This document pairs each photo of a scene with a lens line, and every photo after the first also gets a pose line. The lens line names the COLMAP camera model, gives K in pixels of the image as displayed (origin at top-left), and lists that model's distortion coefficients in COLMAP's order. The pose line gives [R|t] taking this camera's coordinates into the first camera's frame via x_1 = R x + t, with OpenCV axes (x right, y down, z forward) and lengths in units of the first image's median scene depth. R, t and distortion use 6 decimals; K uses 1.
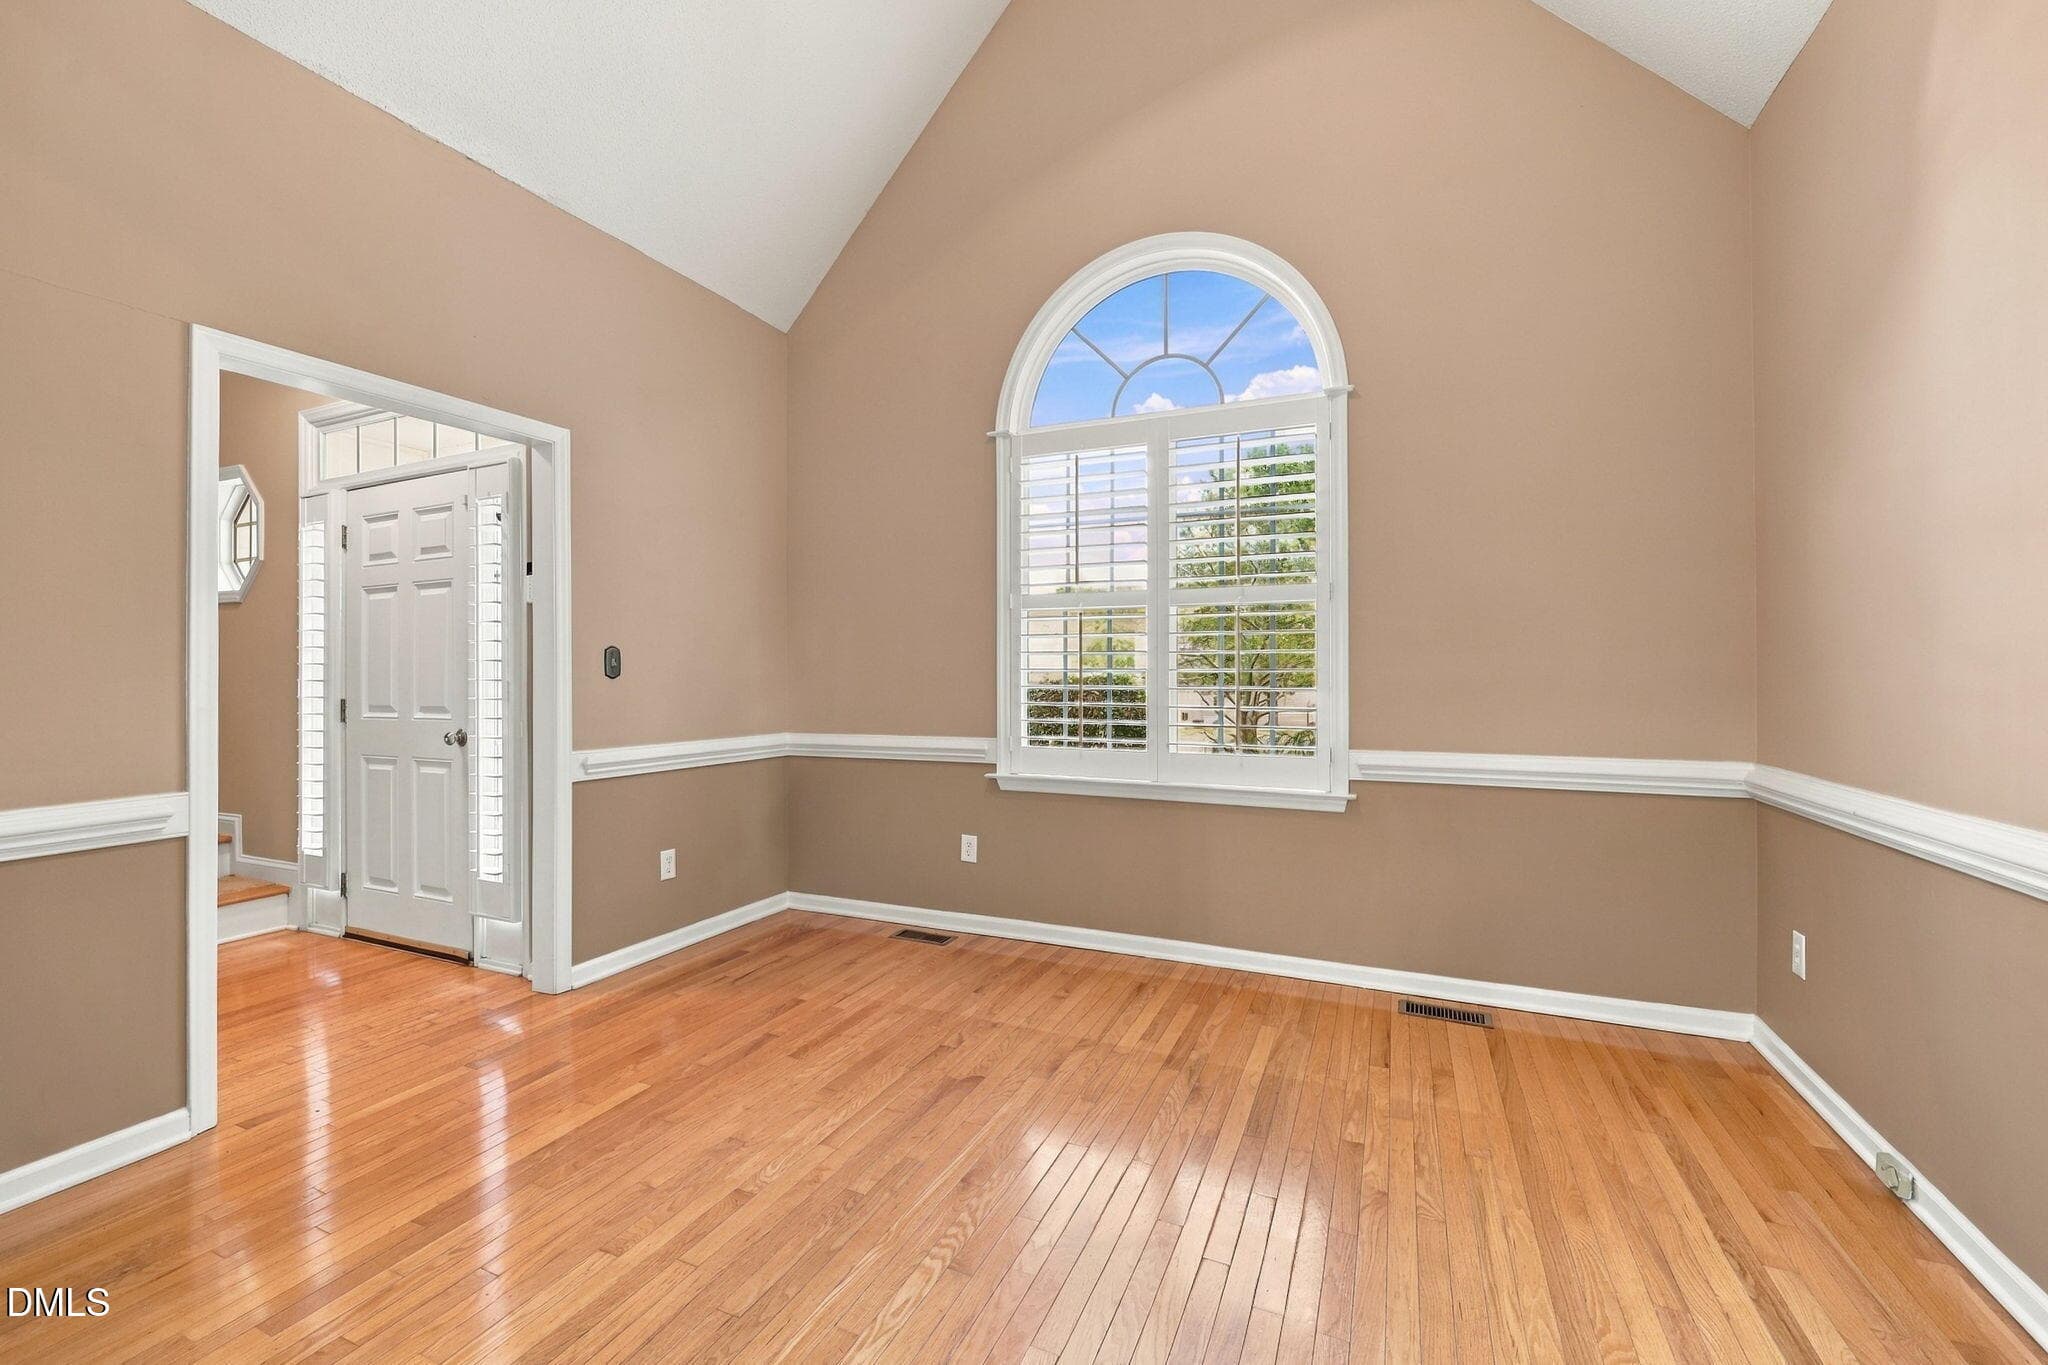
lens RADIAL K [[832.7, 0, 1024.0], [0, 832.7, 682.5], [0, 0, 1]] dist [0.000299, 0.000168]
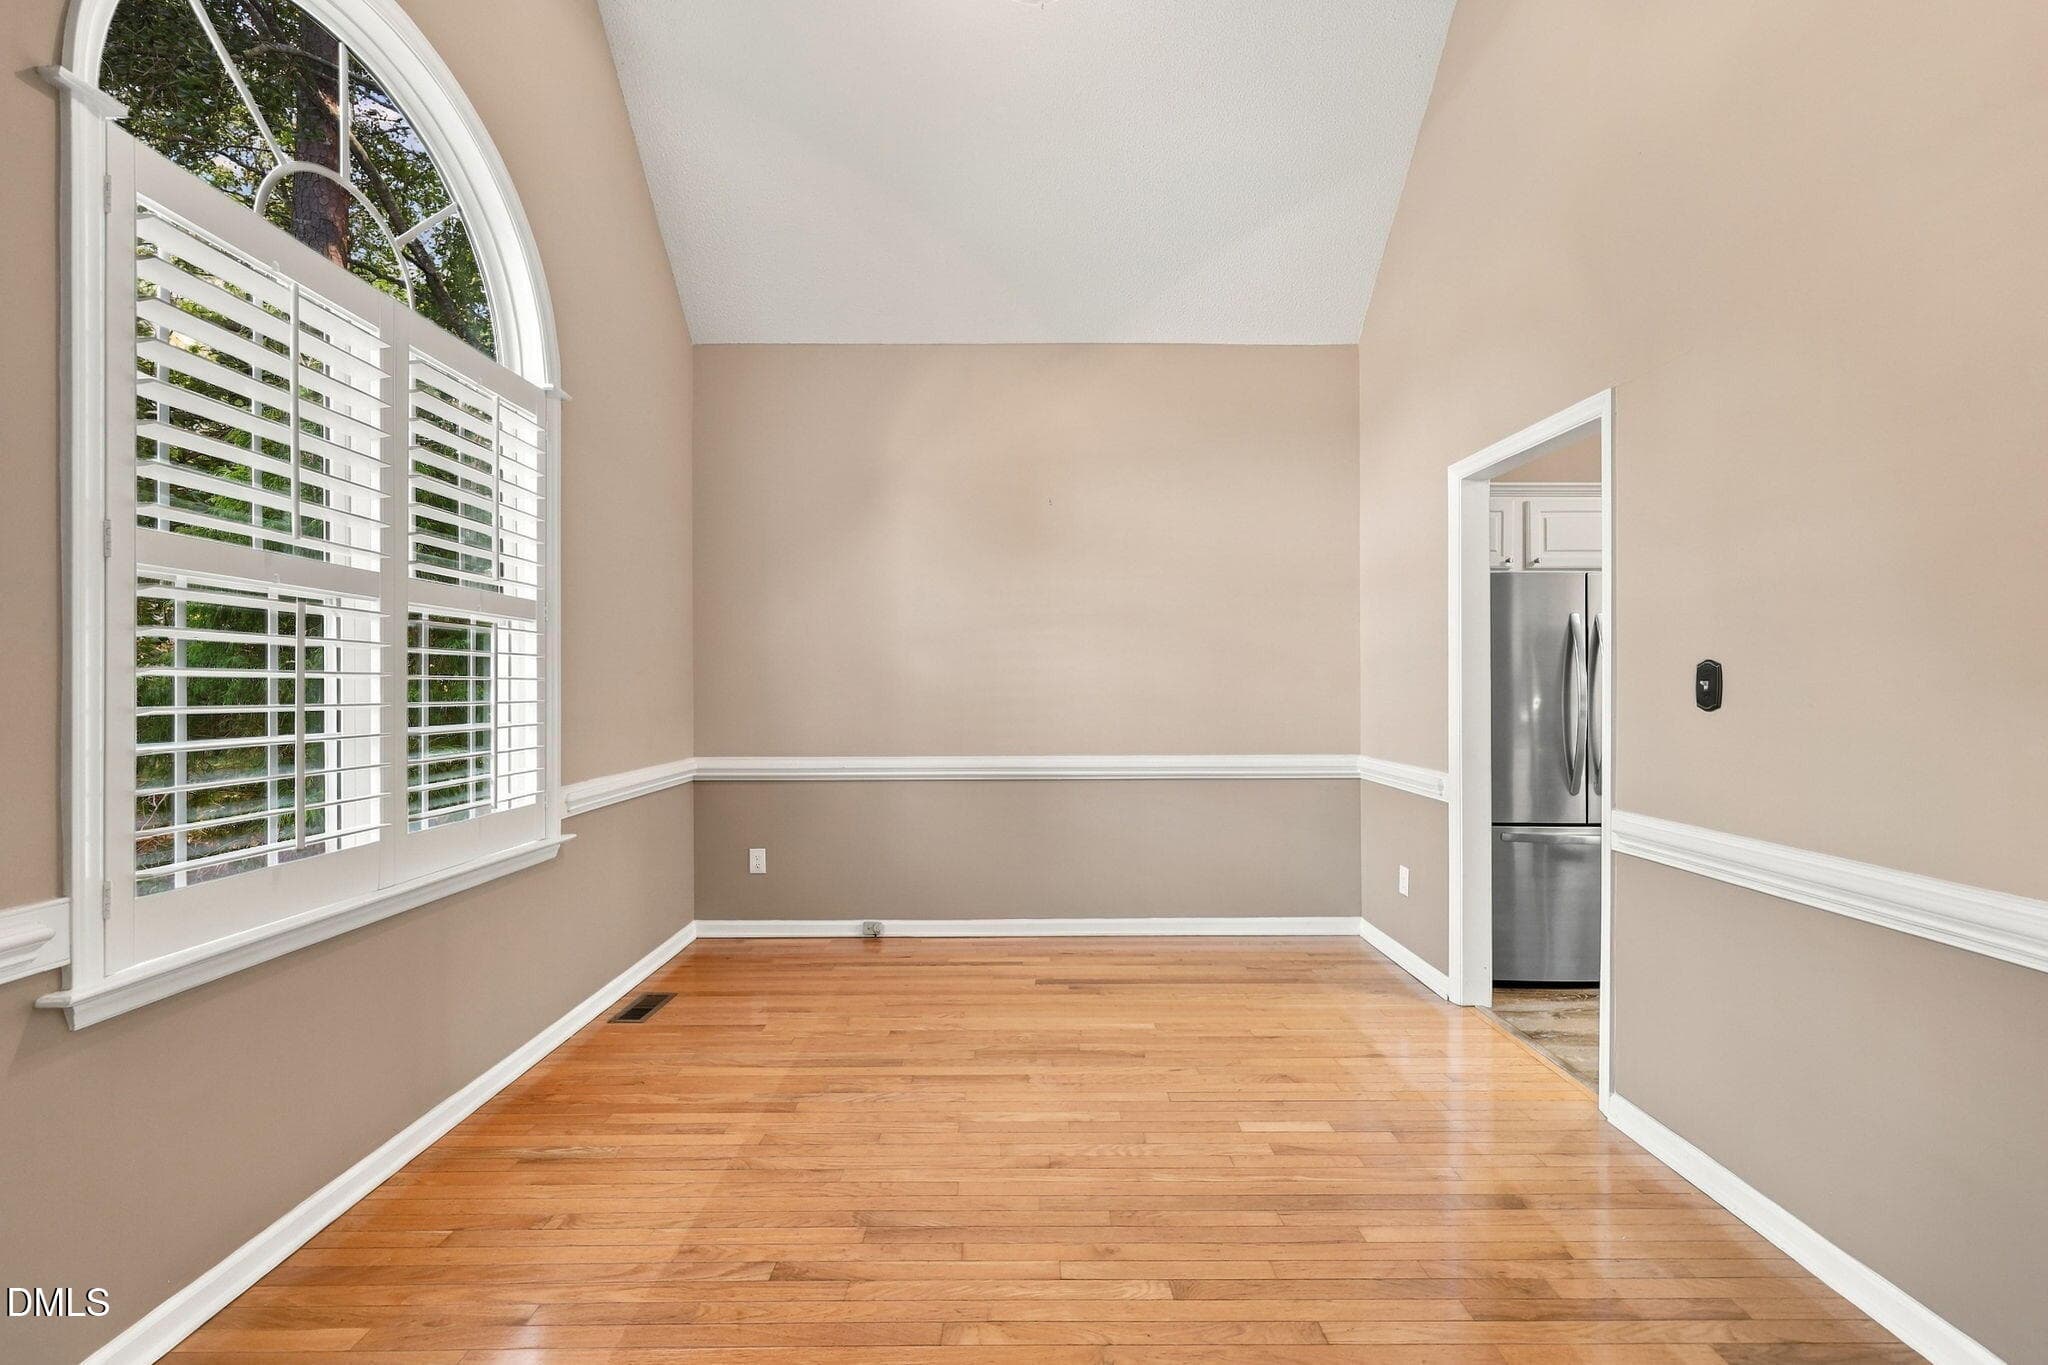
lens RADIAL K [[829.9, 0, 1024.0], [0, 829.9, 682.5], [0, 0, 1]] dist [0.000708, 0.000071]
pose [[-0.413896, 0.002525, 0.910321, -0.790910], [0.011536, 0.999930, 0.002471, -0.036041], [-0.910251, 0.011524, -0.413897, 1.099520]]
